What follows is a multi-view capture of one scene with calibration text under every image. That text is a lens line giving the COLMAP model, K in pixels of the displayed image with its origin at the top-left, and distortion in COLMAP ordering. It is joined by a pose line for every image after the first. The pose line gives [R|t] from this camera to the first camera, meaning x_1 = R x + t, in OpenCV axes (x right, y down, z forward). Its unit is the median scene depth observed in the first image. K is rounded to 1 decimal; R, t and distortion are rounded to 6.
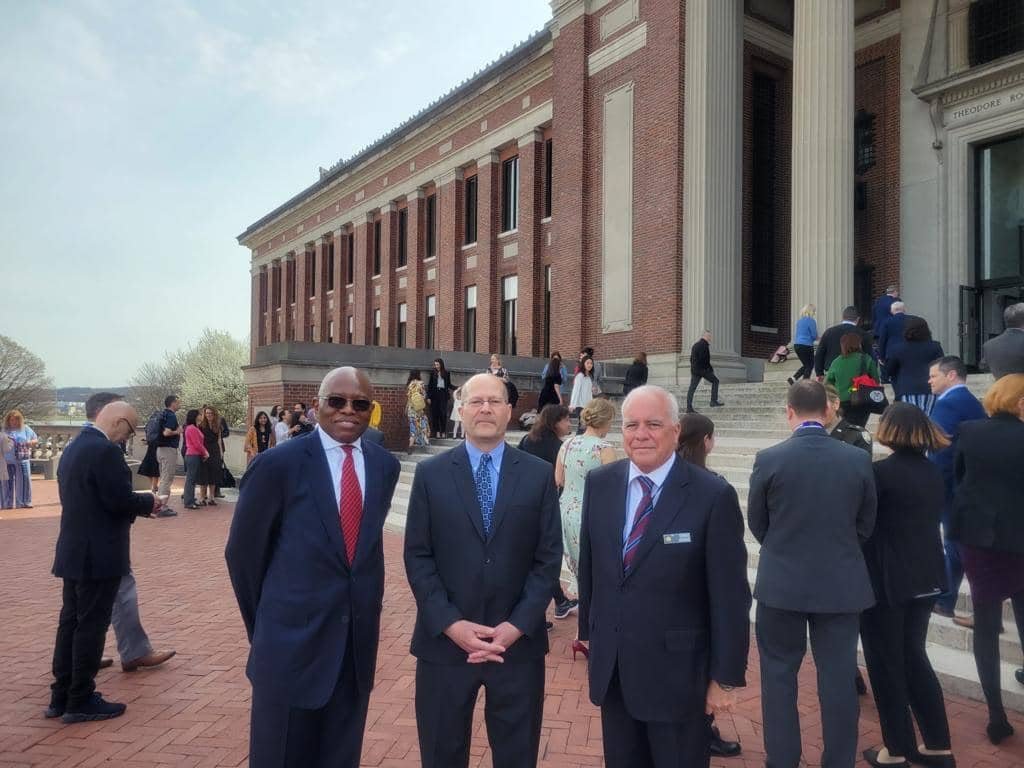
lens RADIAL K [[770.9, 0, 506.2], [0, 770.9, 388.6], [0, 0, 1]] dist [0.064776, -0.064980]
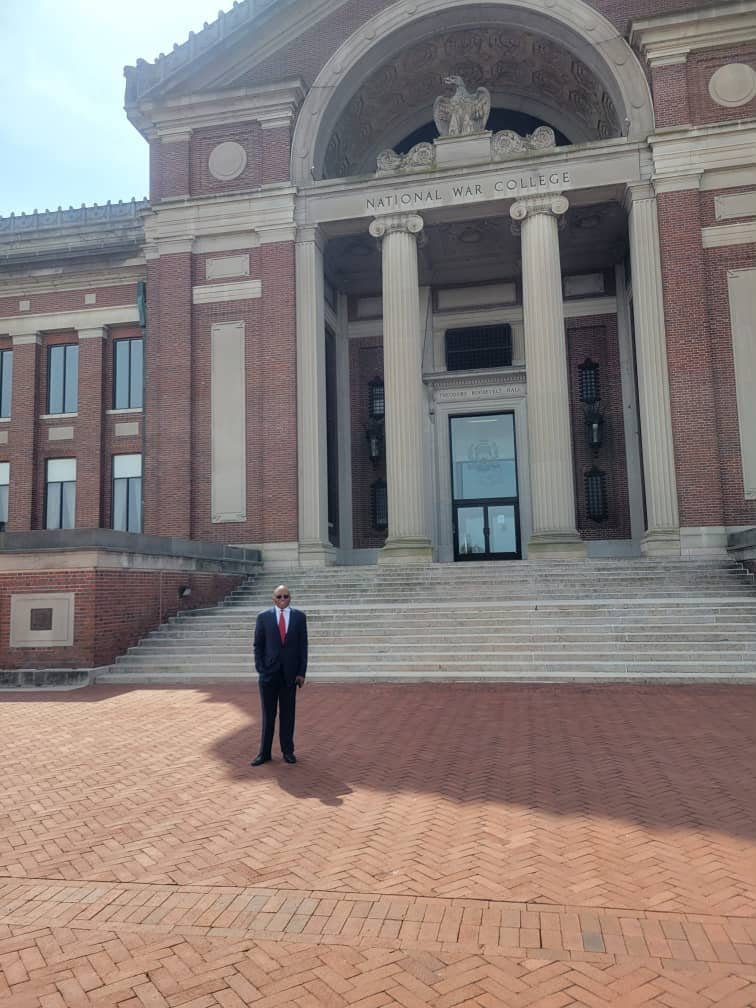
lens RADIAL K [[758.9, 0, 364.0], [0, 758.9, 503.7], [0, 0, 1]] dist [0.064776, -0.064980]
pose [[0.725402, 0.050143, 0.686496, -0.491814], [0.003666, 0.997047, -0.076700, -0.009938], [-0.688315, 0.058155, 0.723077, 0.001787]]
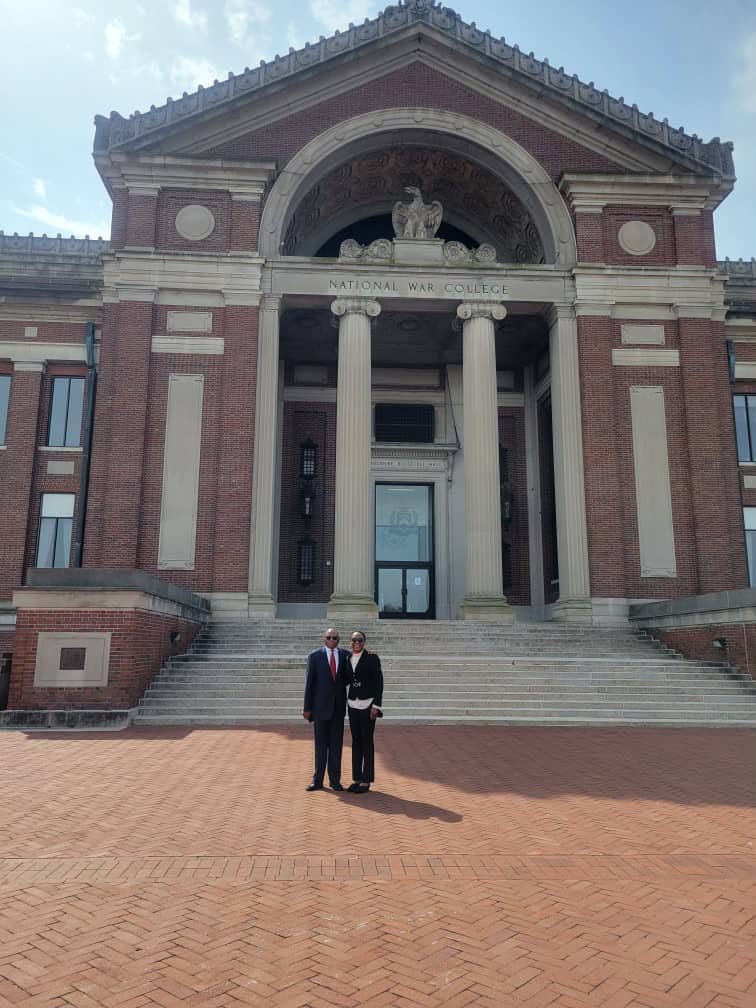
lens RADIAL K [[758.9, 0, 361.5], [0, 758.9, 500.8], [0, 0, 1]] dist [0.064776, -0.064980]
pose [[0.524065, 0.157770, 0.836937, -0.679550], [-0.038222, 0.986059, -0.161948, 0.001948], [-0.850820, 0.052882, 0.522789, 0.124754]]
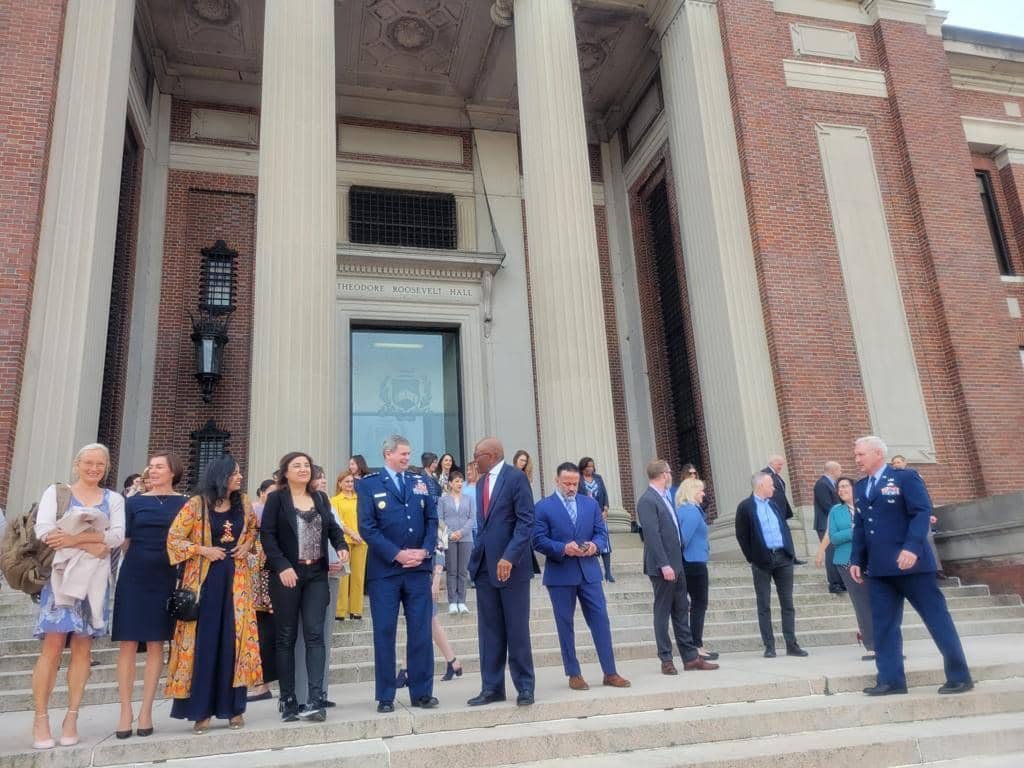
lens RADIAL K [[770.9, 0, 511.2], [0, 770.9, 396.0], [0, 0, 1]] dist [0.064776, -0.064980]
pose [[0.348271, 0.227571, 0.909351, -0.125551], [0.022714, 0.967750, -0.250885, 0.006032], [-0.937119, 0.108031, 0.331870, 0.437089]]
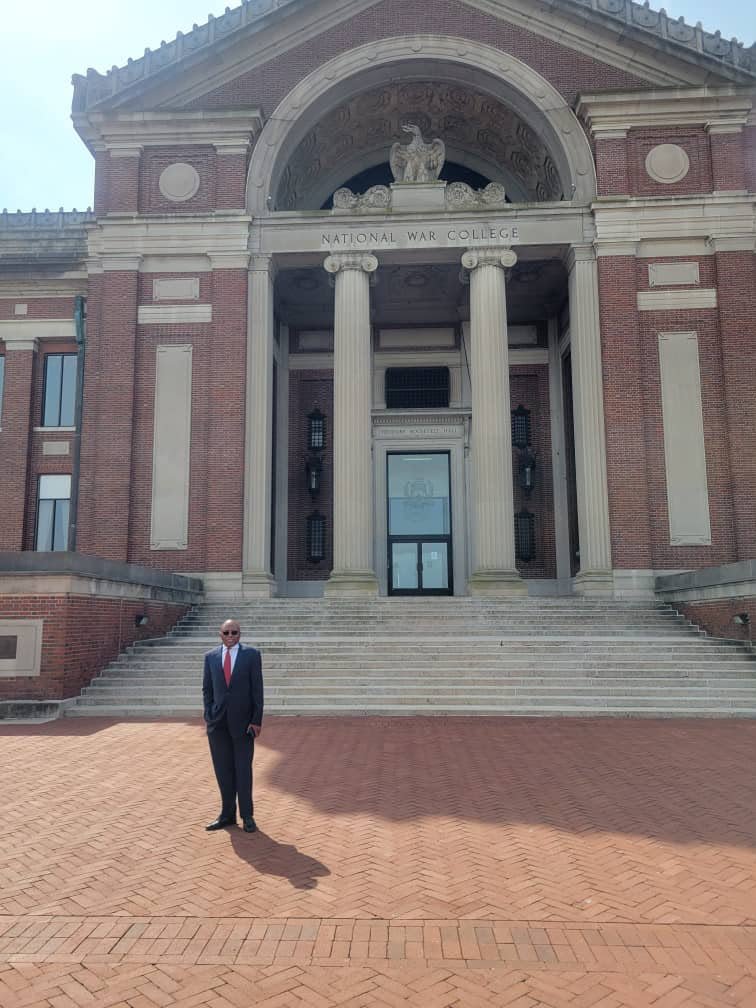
lens RADIAL K [[758.9, 0, 357.0], [0, 758.9, 517.8], [0, 0, 1]] dist [0.064776, -0.064980]
pose [[0.612884, 0.094912, 0.784452, -0.558568], [-0.022262, 0.994440, -0.102926, -0.008587], [-0.789860, 0.045618, 0.611589, 0.071031]]
